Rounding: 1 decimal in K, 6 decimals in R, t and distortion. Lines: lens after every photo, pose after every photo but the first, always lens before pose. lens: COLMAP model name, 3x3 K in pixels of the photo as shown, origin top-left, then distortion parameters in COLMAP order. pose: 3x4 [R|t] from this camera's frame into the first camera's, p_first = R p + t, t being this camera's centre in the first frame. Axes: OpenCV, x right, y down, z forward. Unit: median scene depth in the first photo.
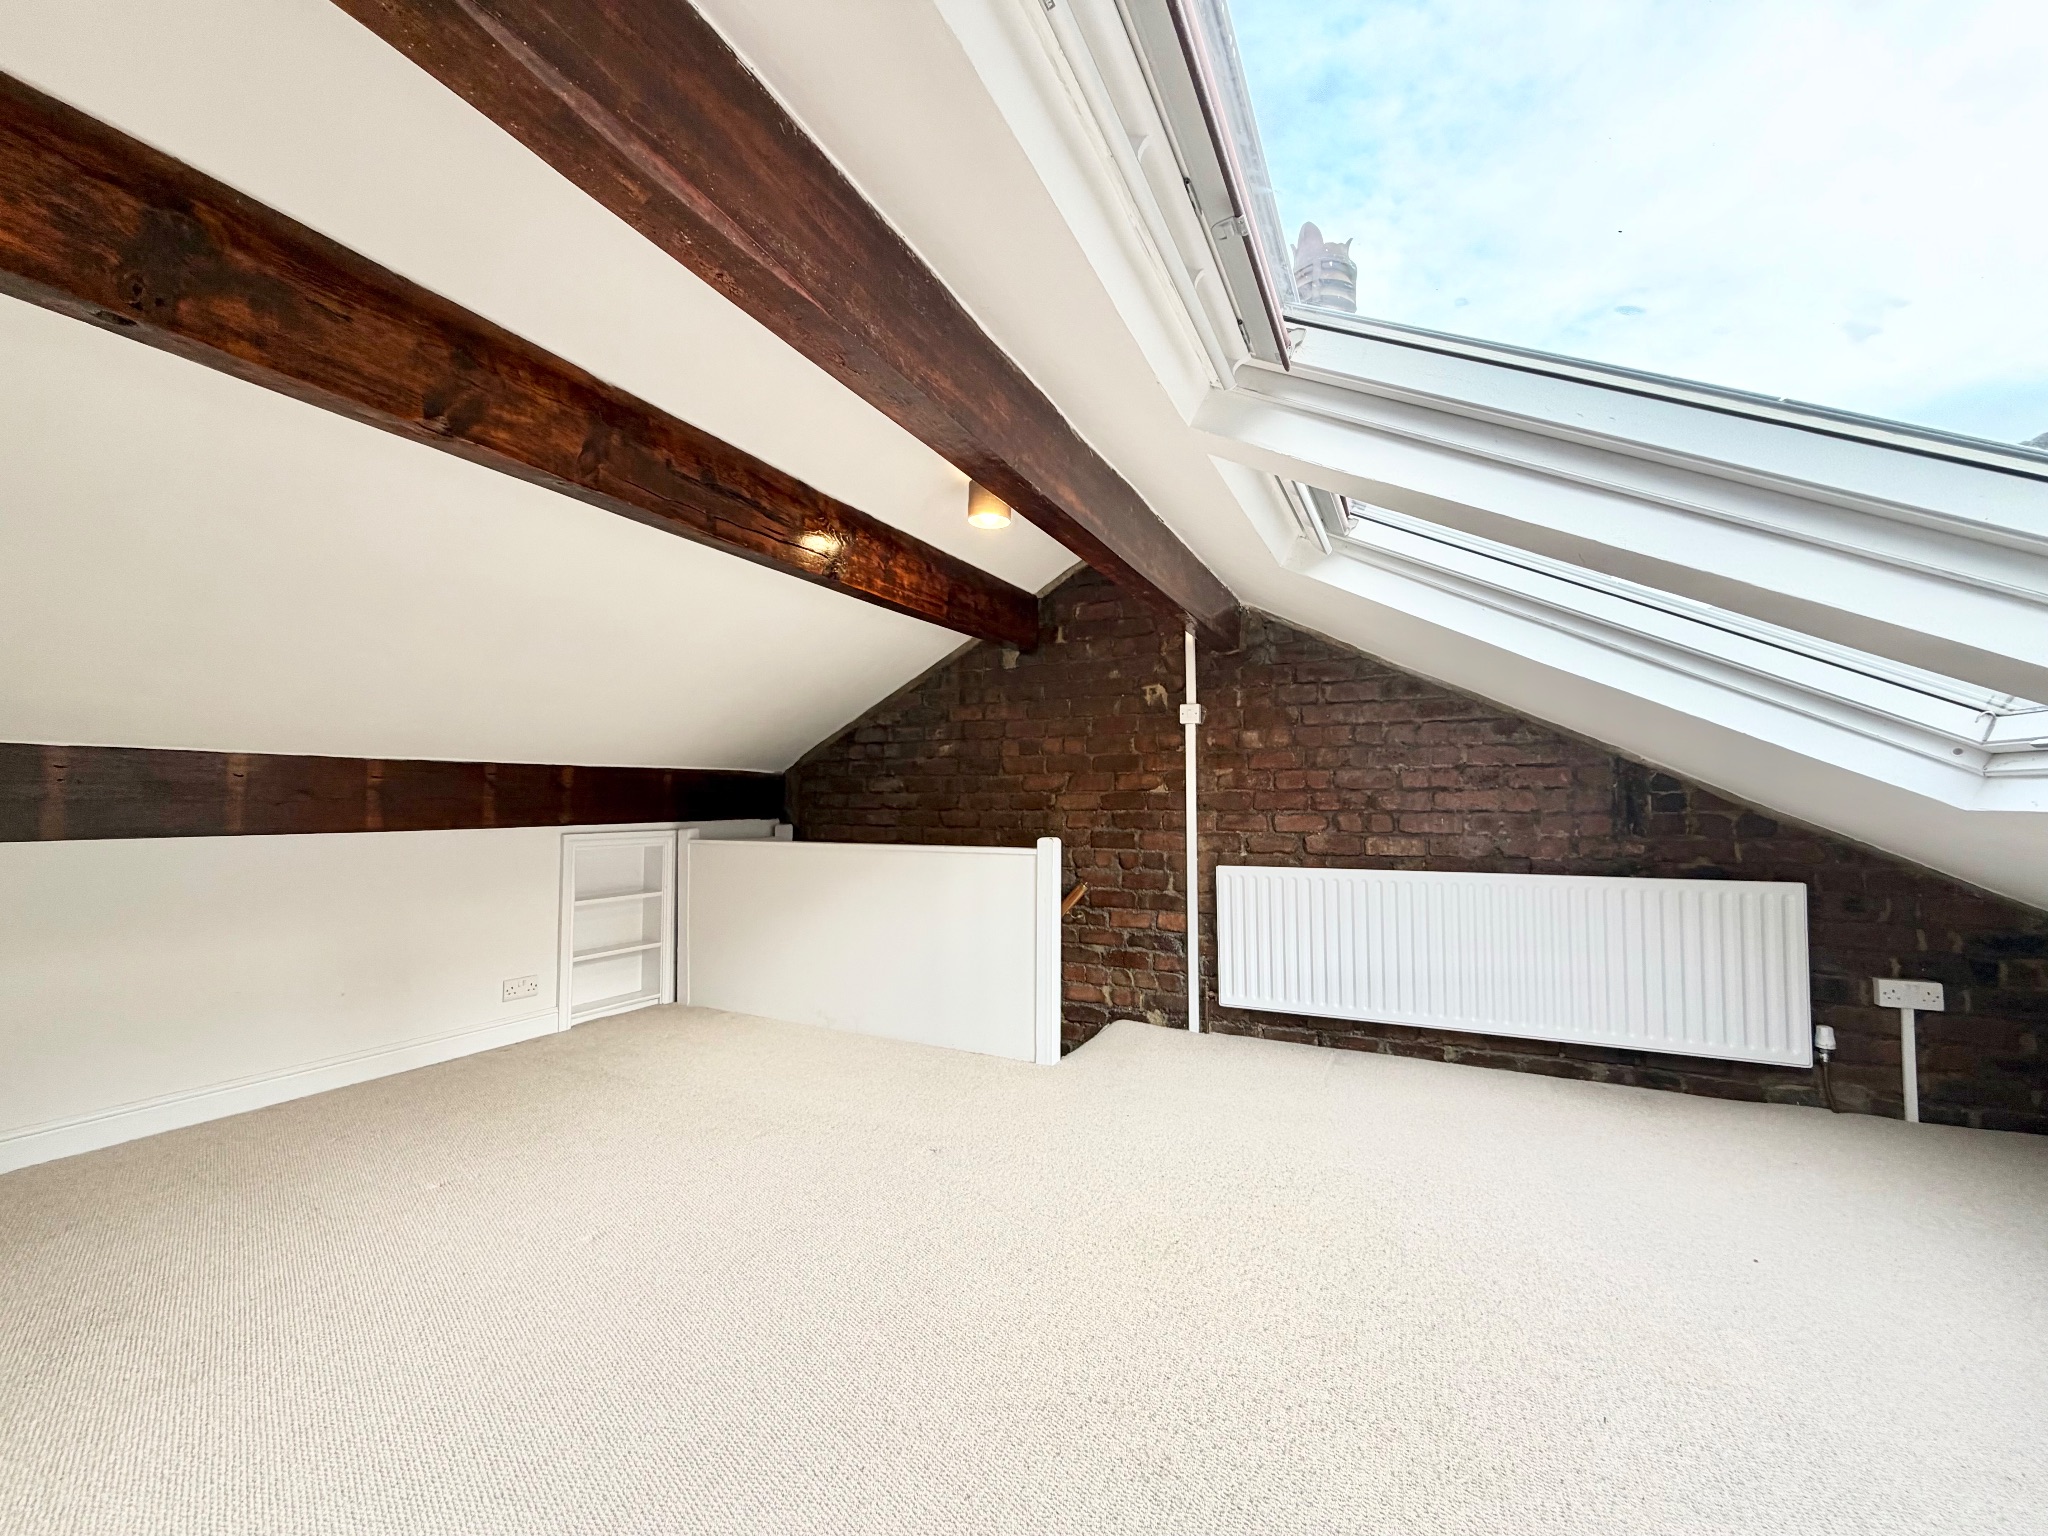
lens RADIAL K [[814.2, 0, 1020.0], [0, 814.2, 769.0], [0, 0, 1]] dist [0.001442, -0.000293]
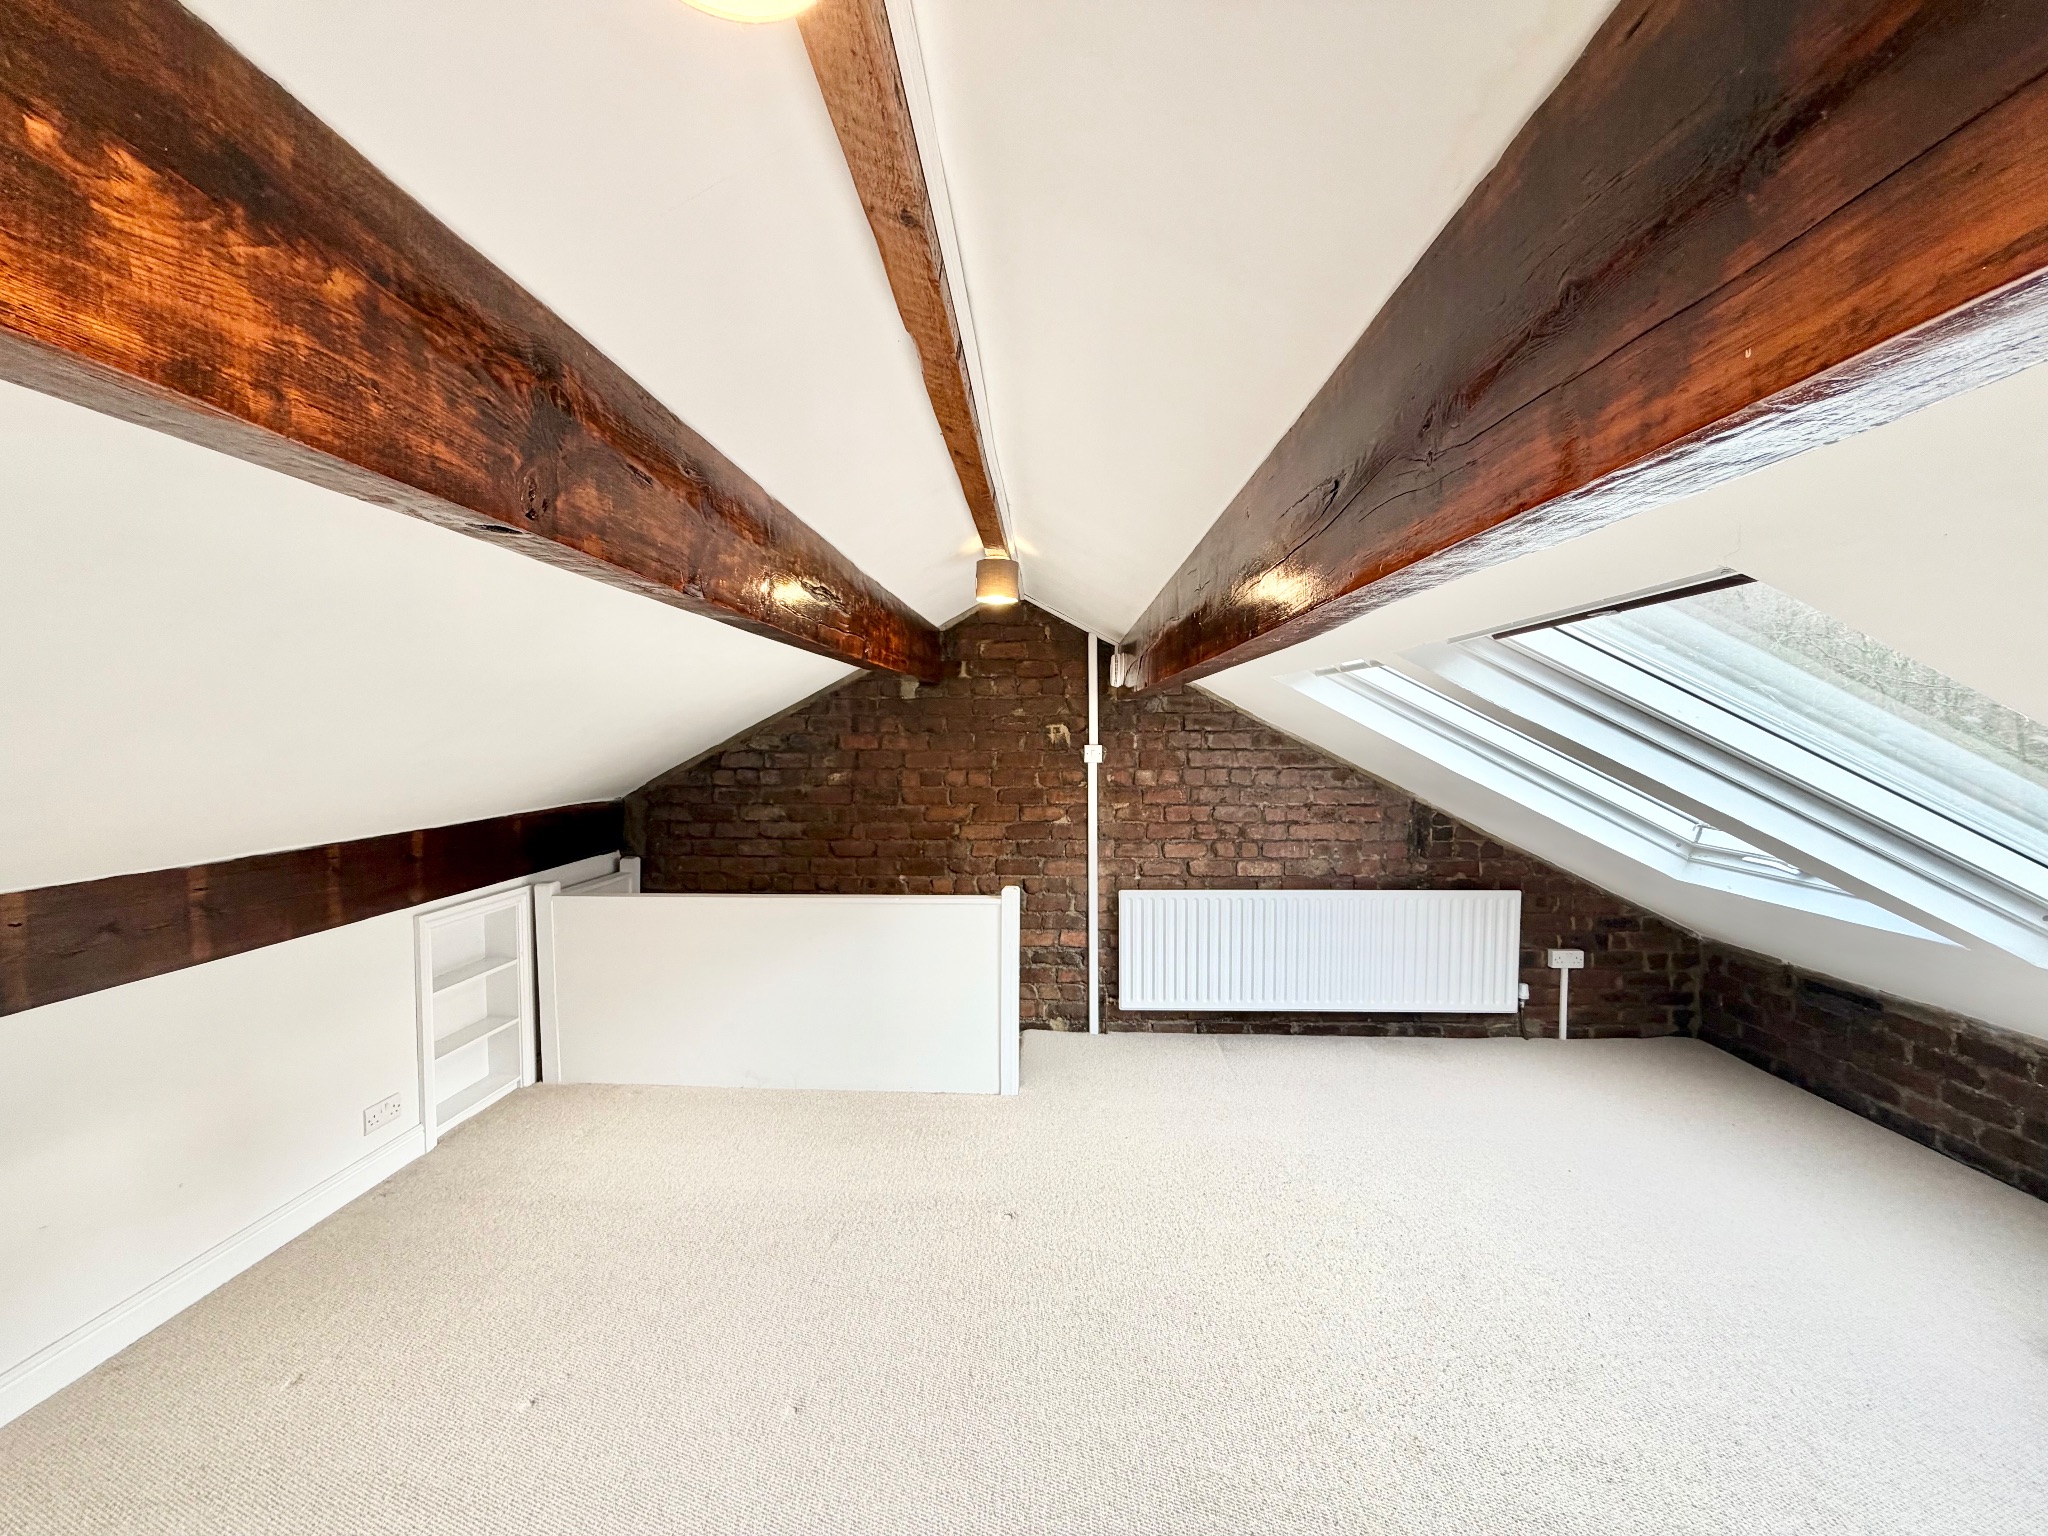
lens RADIAL K [[814.2, 0, 1020.0], [0, 814.2, 769.0], [0, 0, 1]] dist [0.001442, -0.000293]
pose [[0.913795, -0.020427, 0.405662, -0.345543], [-0.013414, 0.996672, 0.080403, -0.140564], [-0.405954, -0.078913, 0.910480, 0.033861]]
